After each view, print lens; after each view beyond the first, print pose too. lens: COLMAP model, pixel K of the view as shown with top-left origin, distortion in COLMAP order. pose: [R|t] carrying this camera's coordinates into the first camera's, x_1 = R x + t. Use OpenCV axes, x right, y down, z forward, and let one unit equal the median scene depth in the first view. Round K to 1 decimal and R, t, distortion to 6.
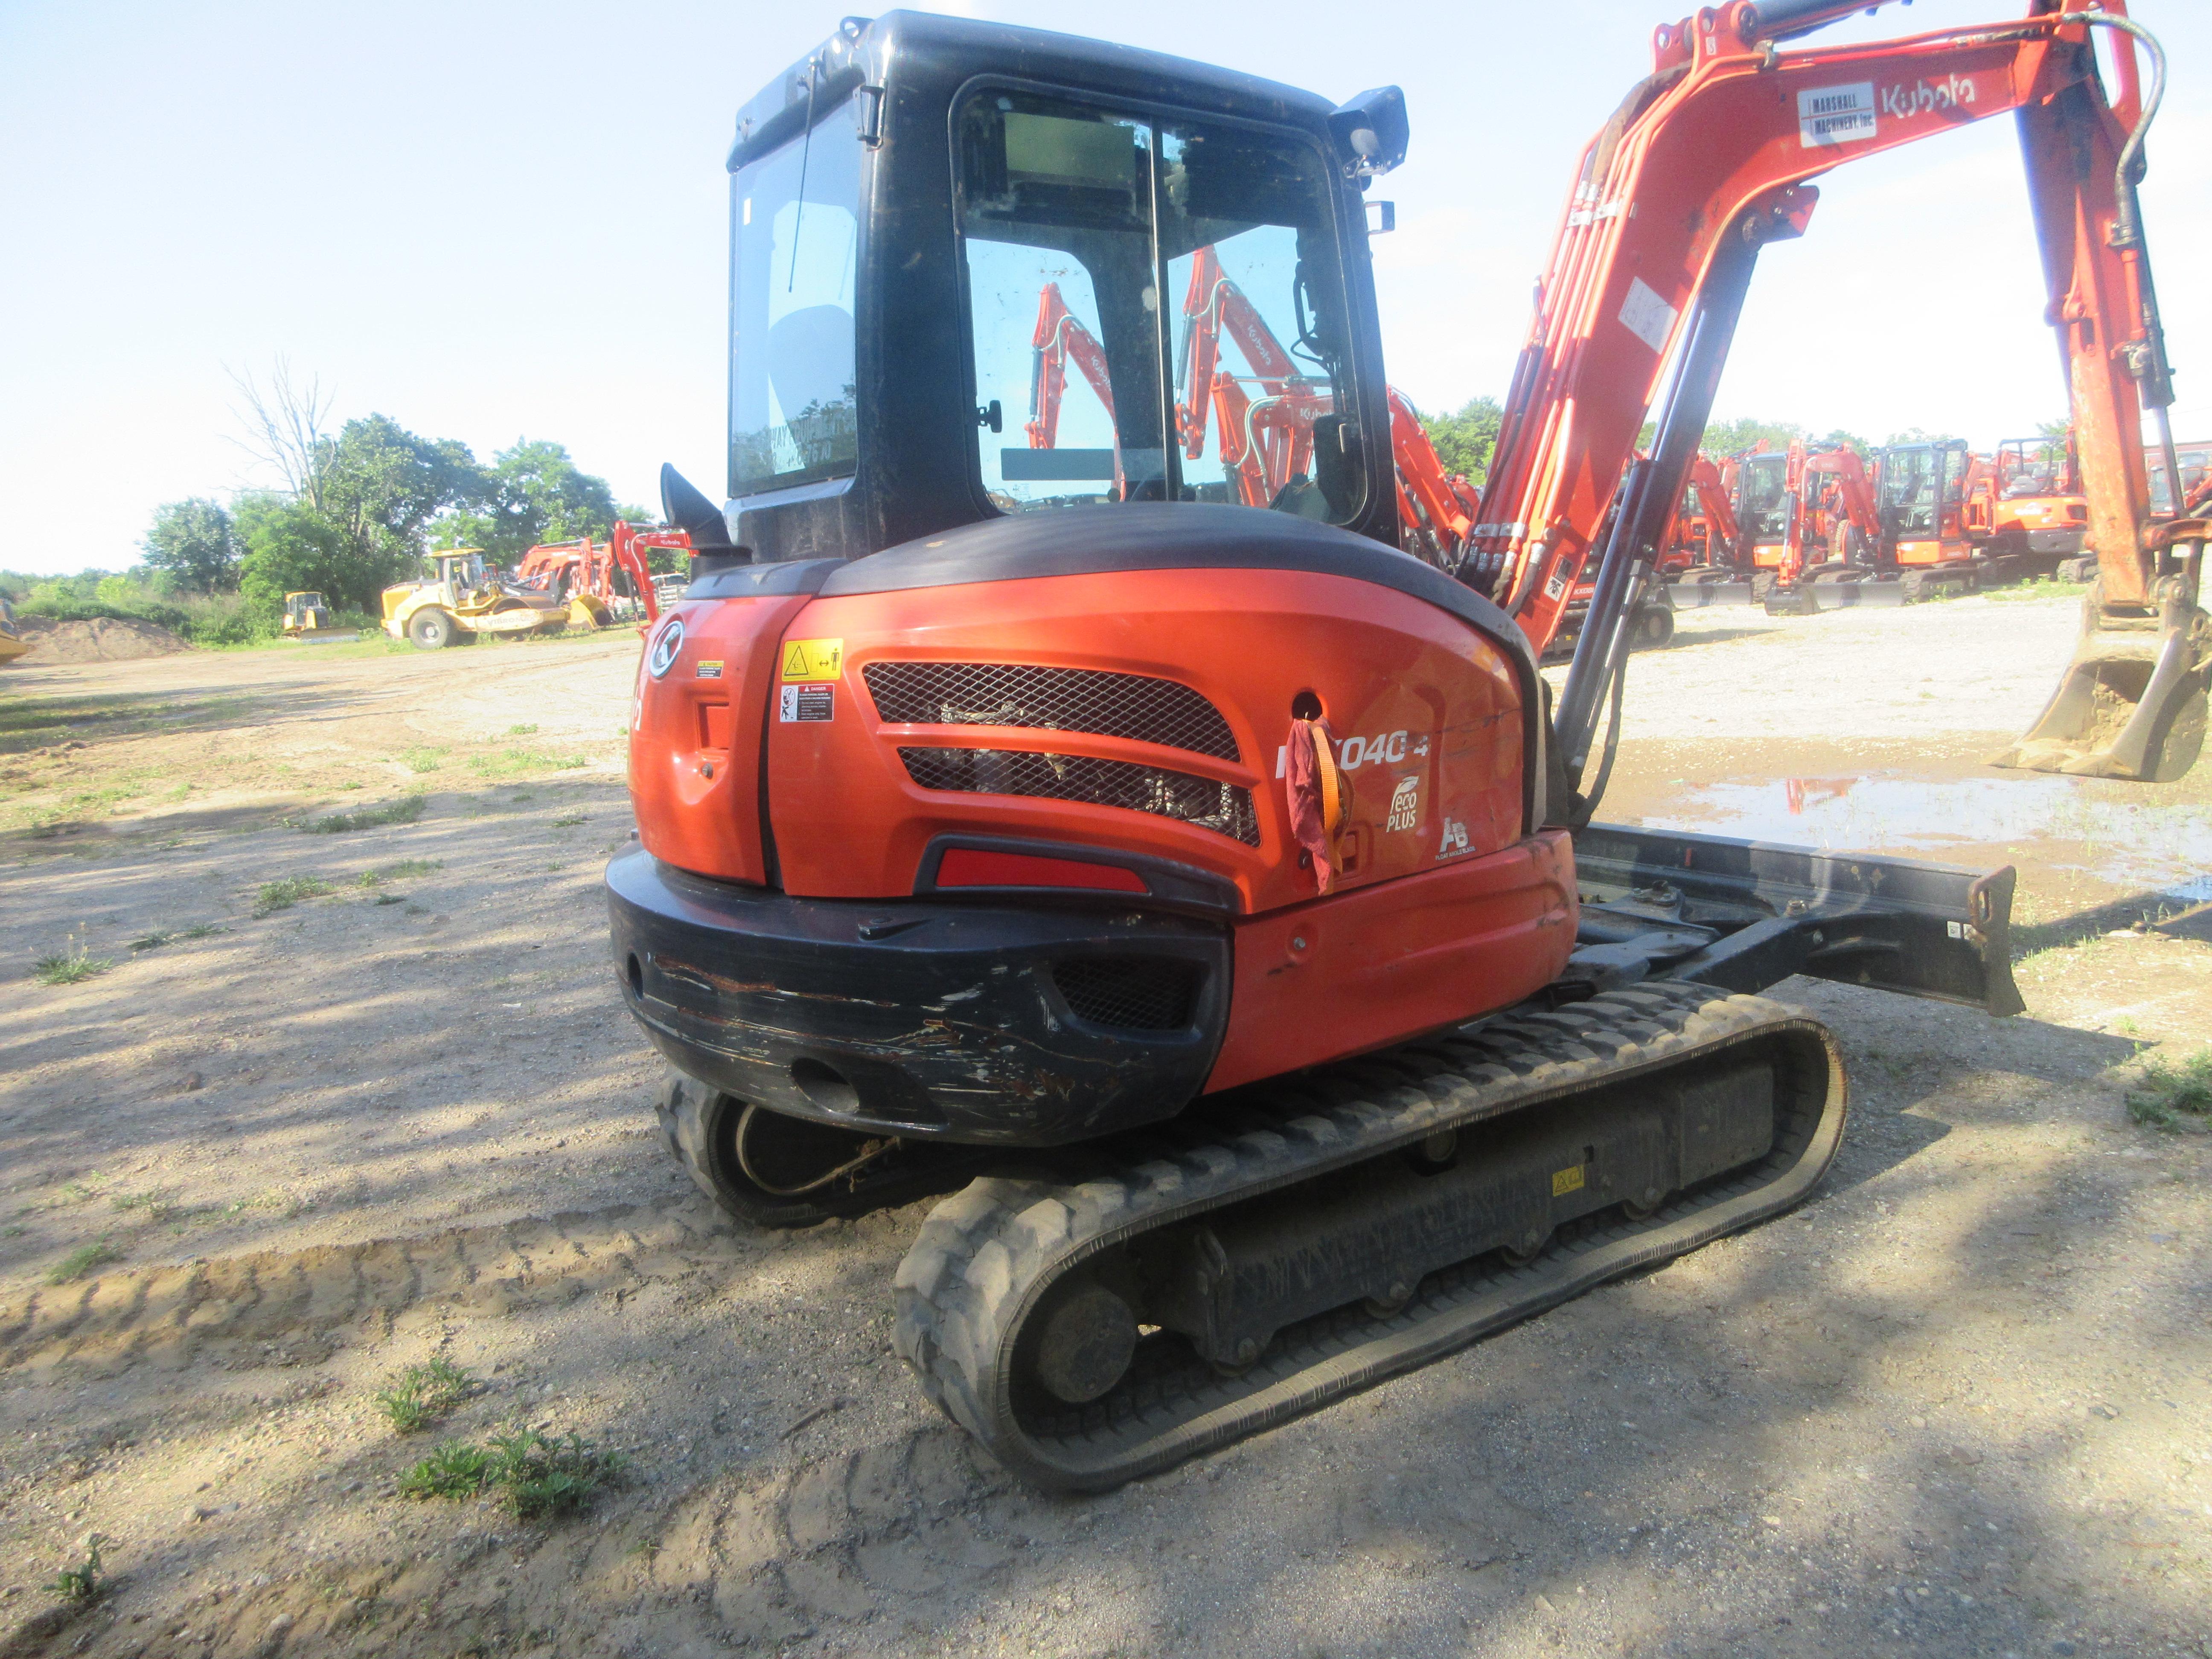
lens RADIAL K [[1638.1, 0, 1046.9], [0, 1638.1, 832.8], [0, 0, 1]] dist [-0.002558, -0.011137]
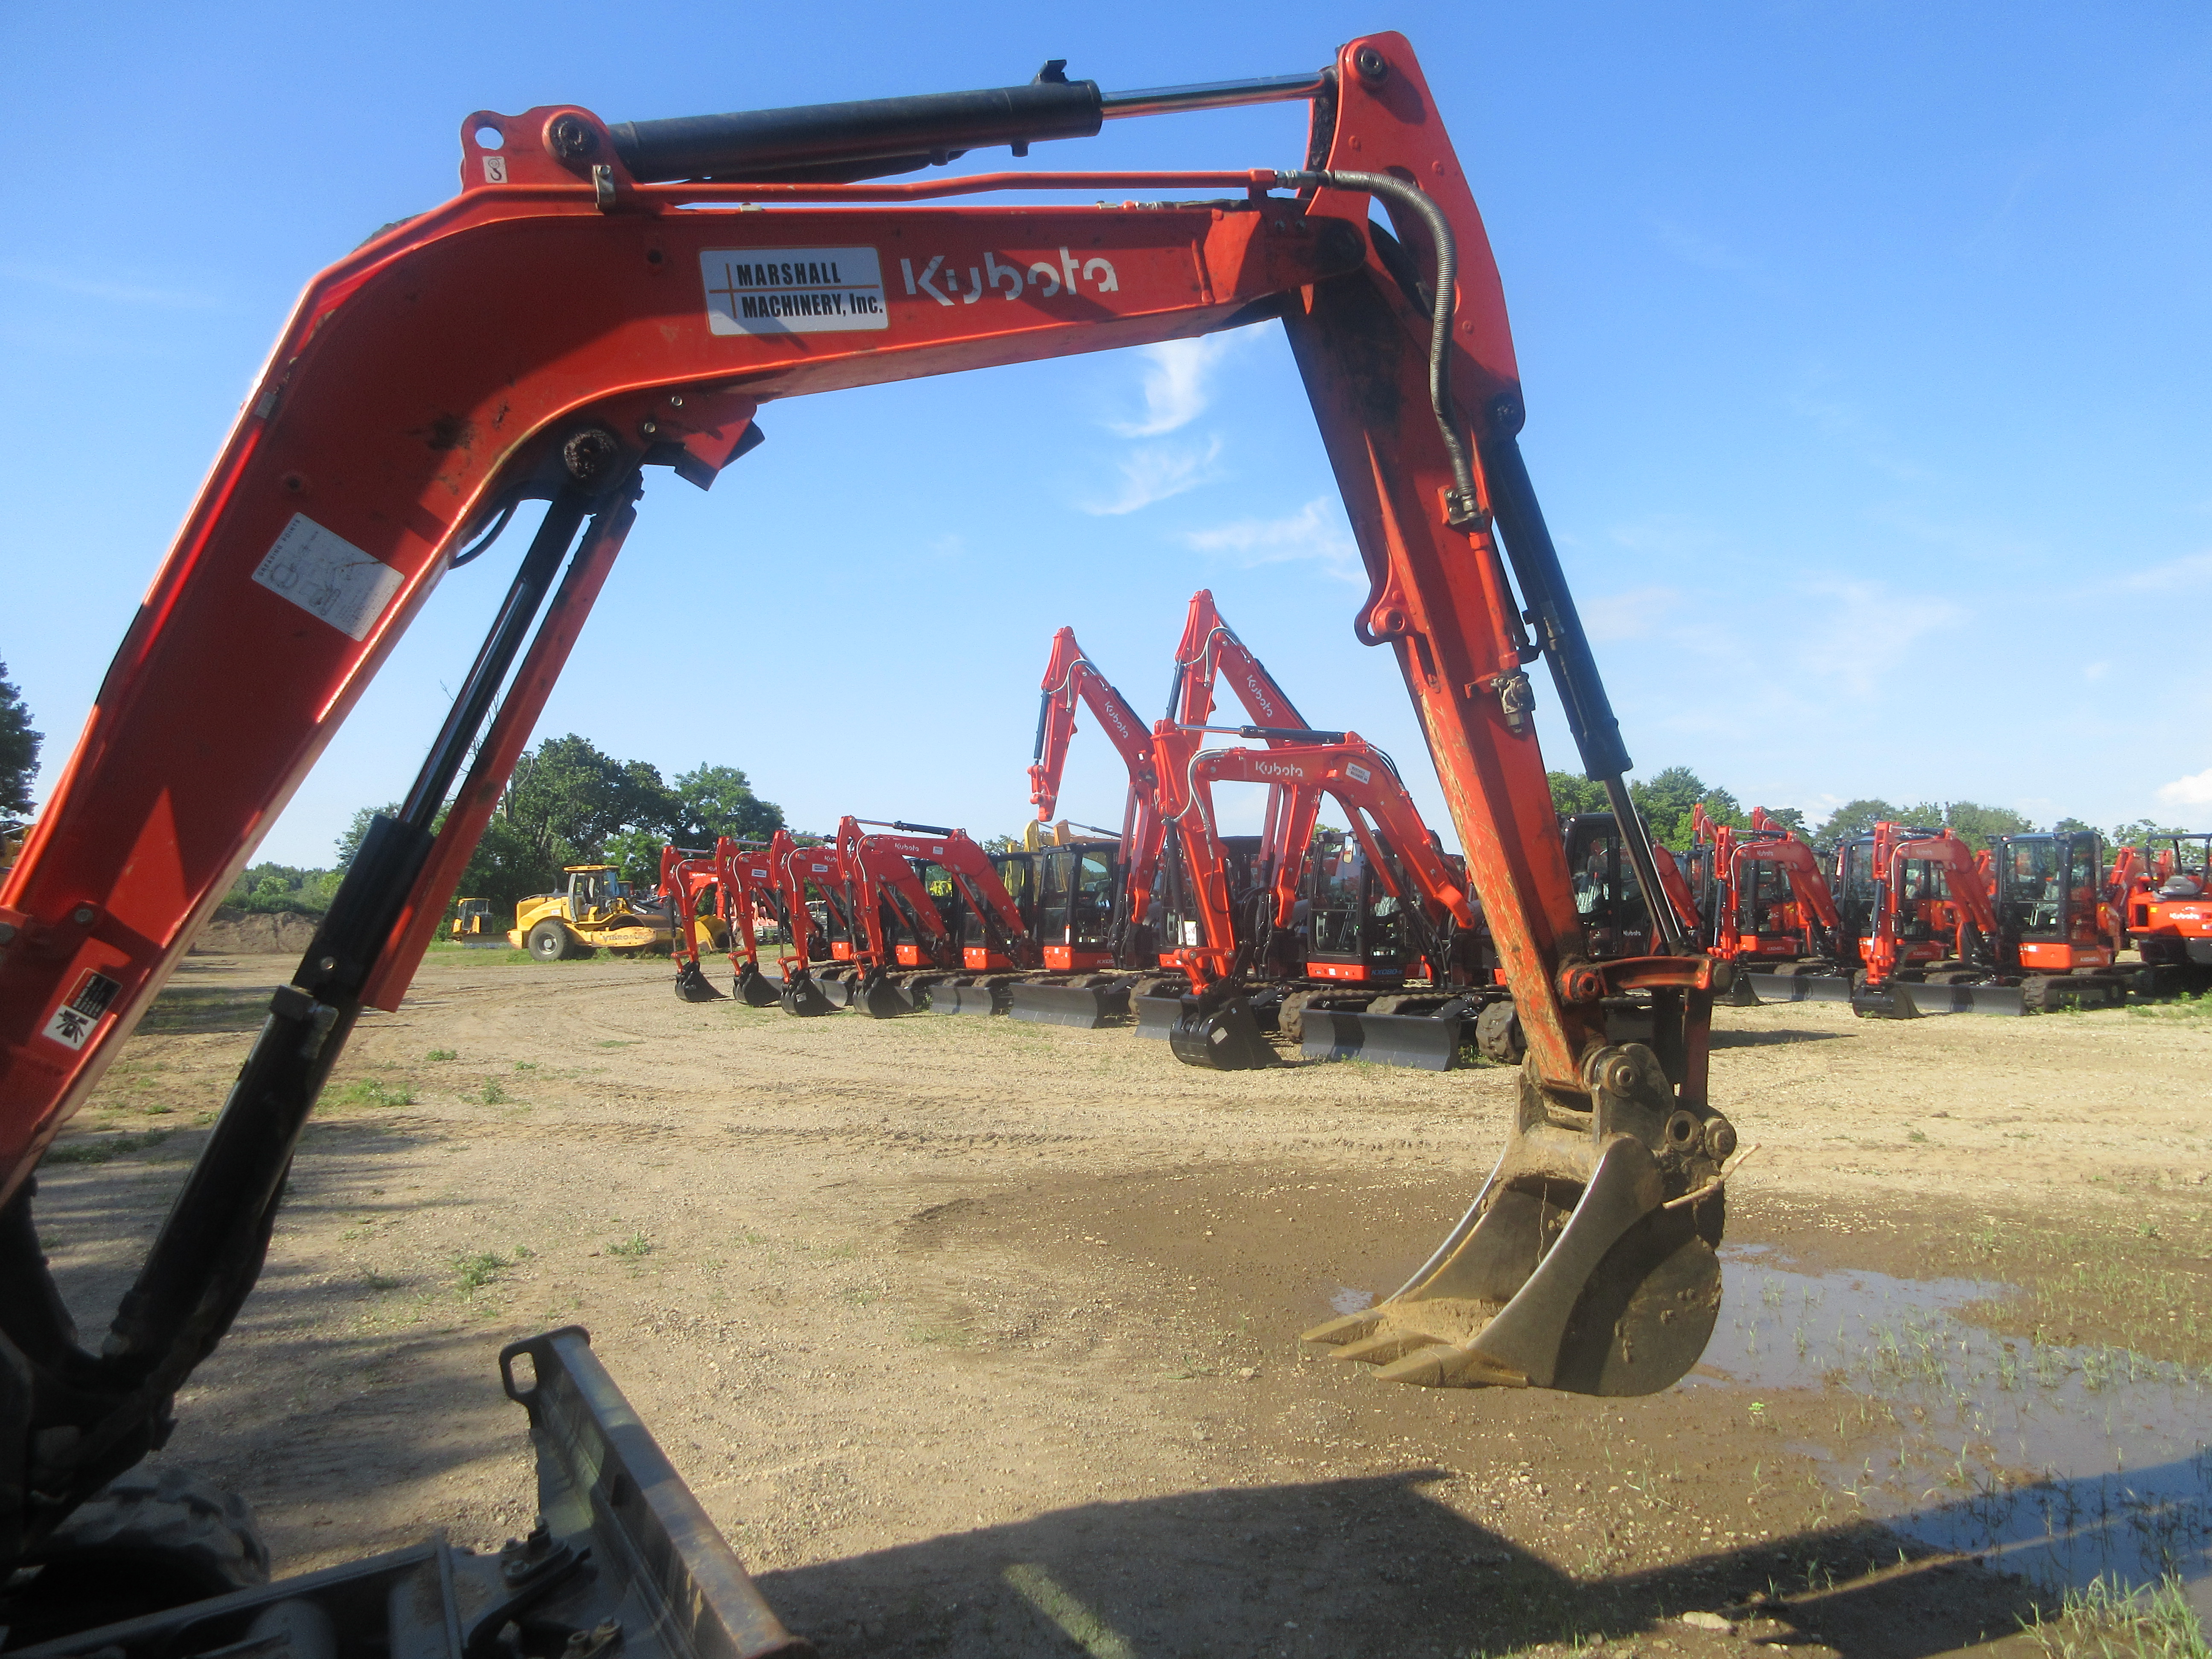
lens RADIAL K [[1633.6, 0, 1070.1], [0, 1633.6, 837.6], [0, 0, 1]] dist [0.003894, 0.015991]
pose [[0.991391, 0.050222, -0.120917, 0.122522], [-0.073687, 0.977386, -0.198209, -0.021593], [0.108228, 0.205412, 0.972673, 0.080869]]
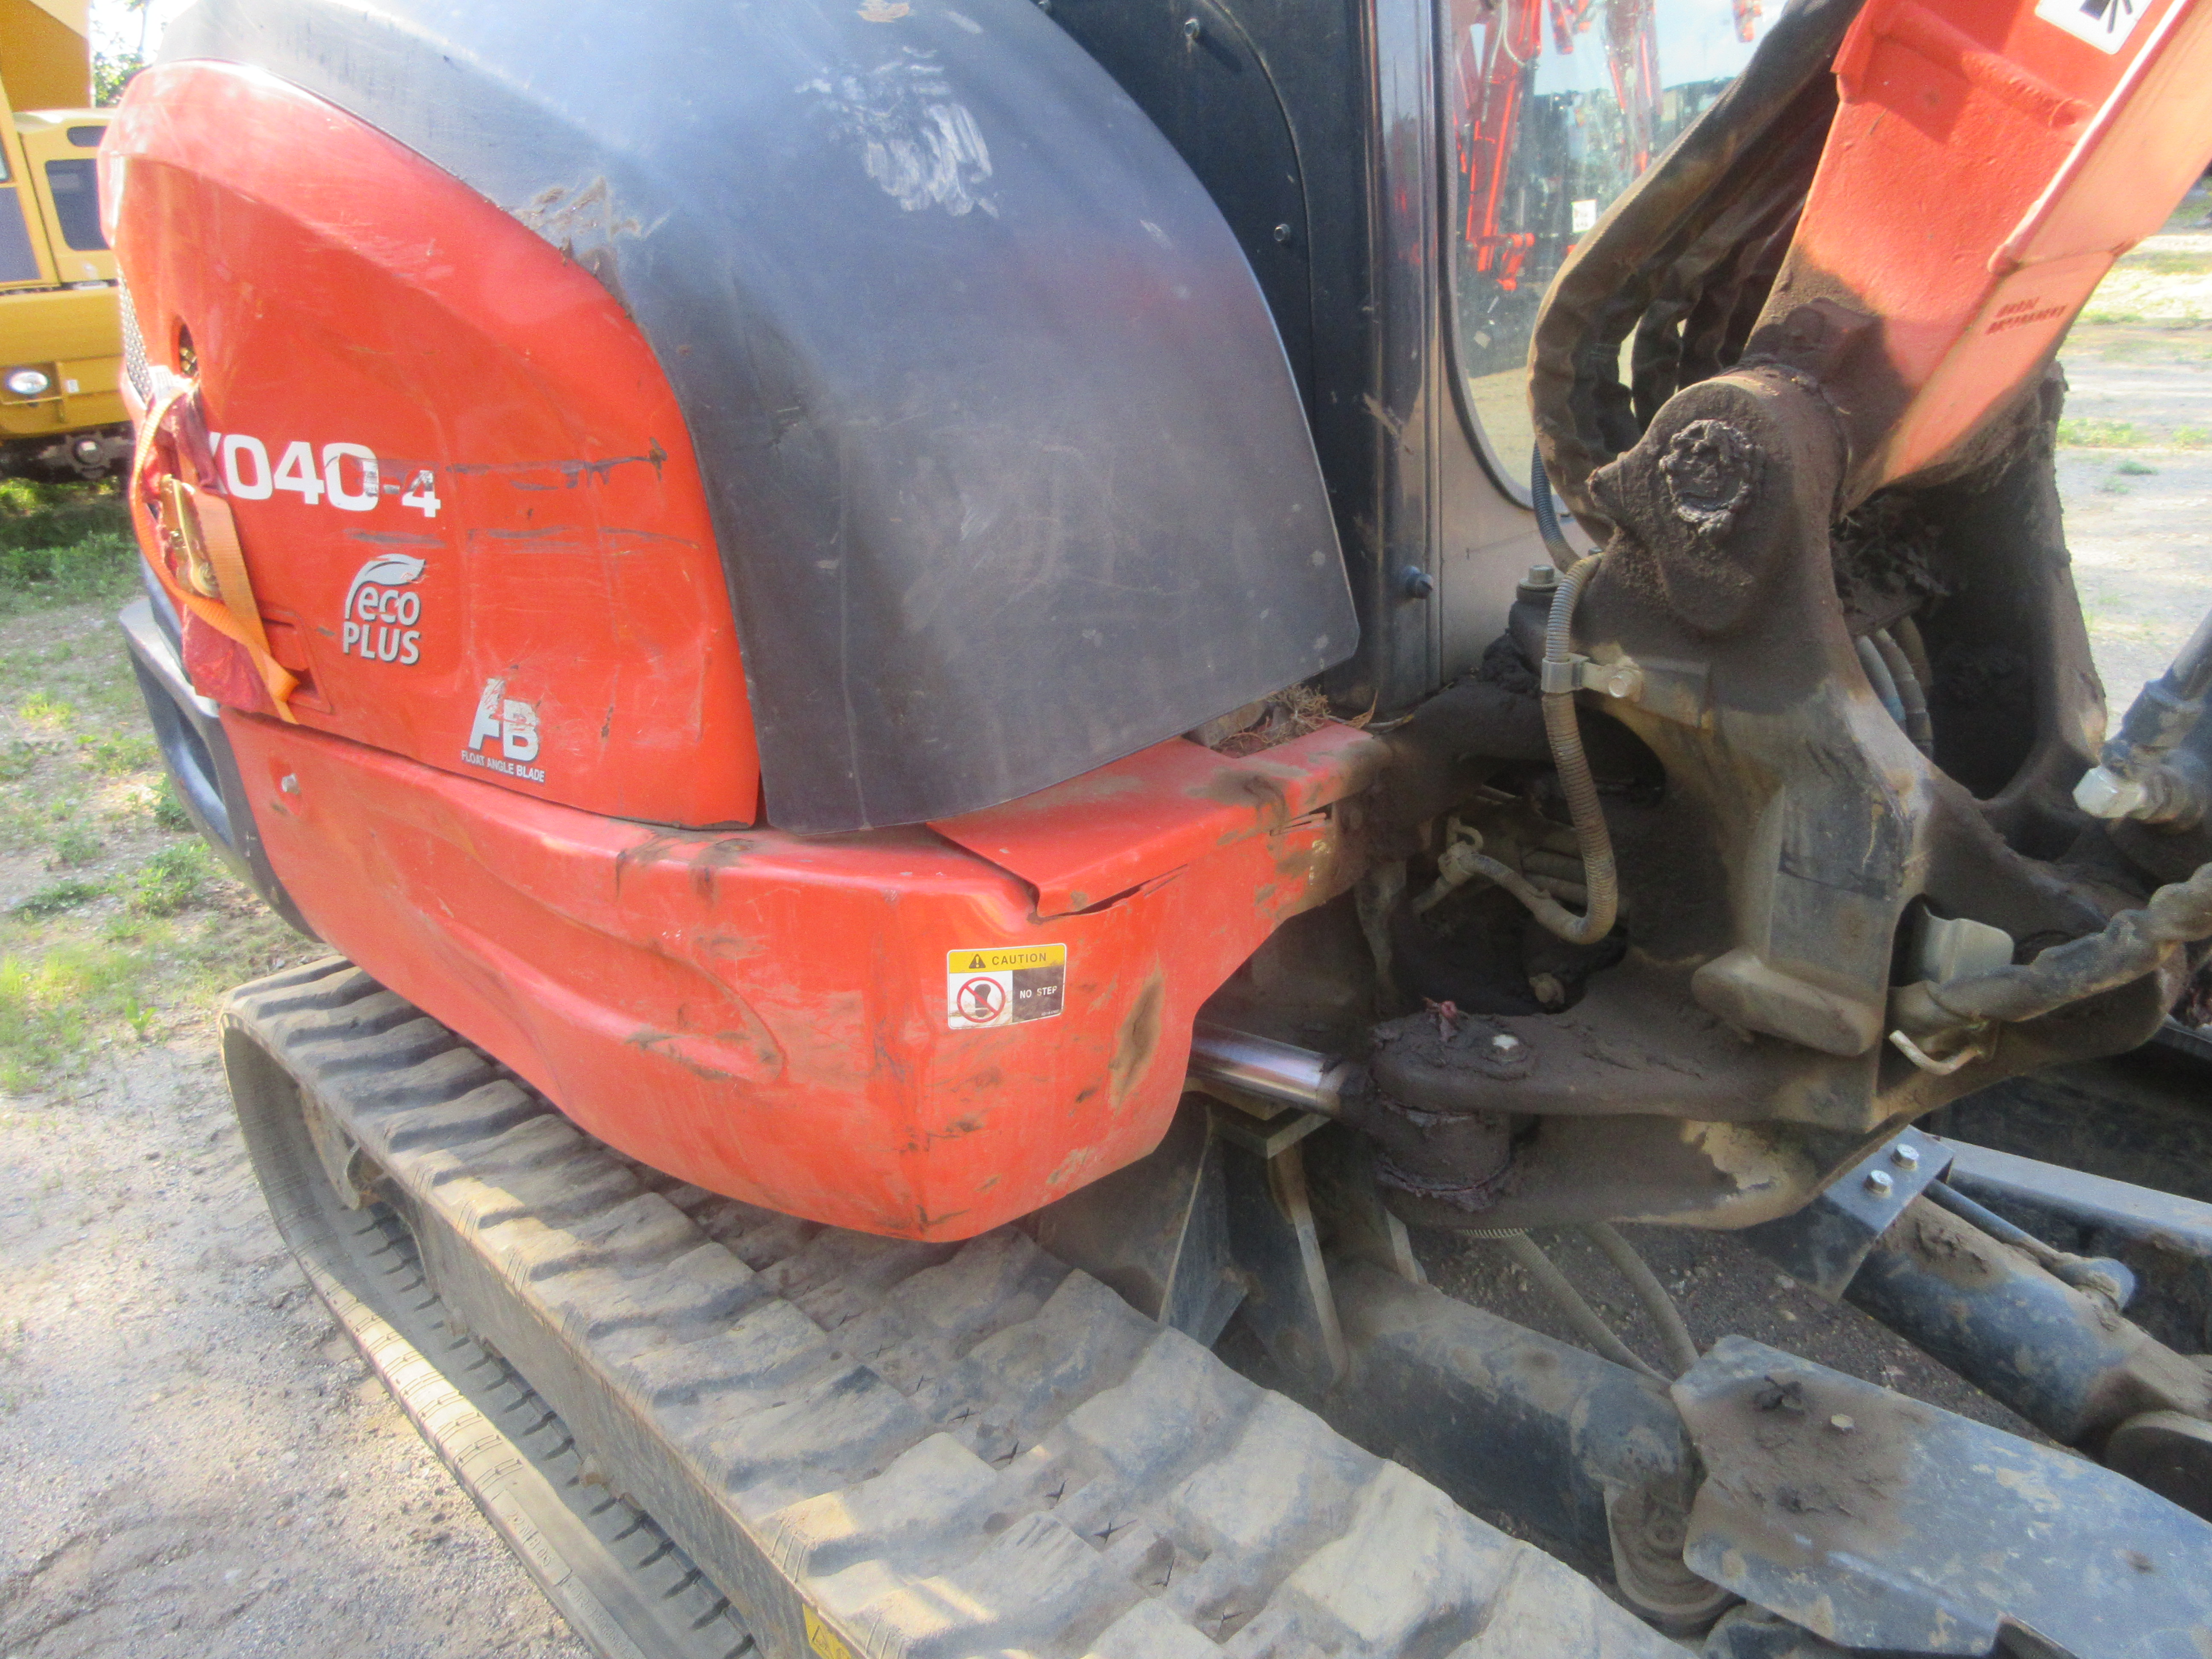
lens RADIAL K [[1615.1, 0, 1096.3], [0, 1615.1, 833.6], [0, 0, 1]] dist [-0.007271, -0.002780]
pose [[0.207335, 0.406728, -0.889710, 0.088019], [-0.096620, 0.913541, 0.395105, -0.020176], [0.973487, 0.004044, 0.228707, 0.140760]]
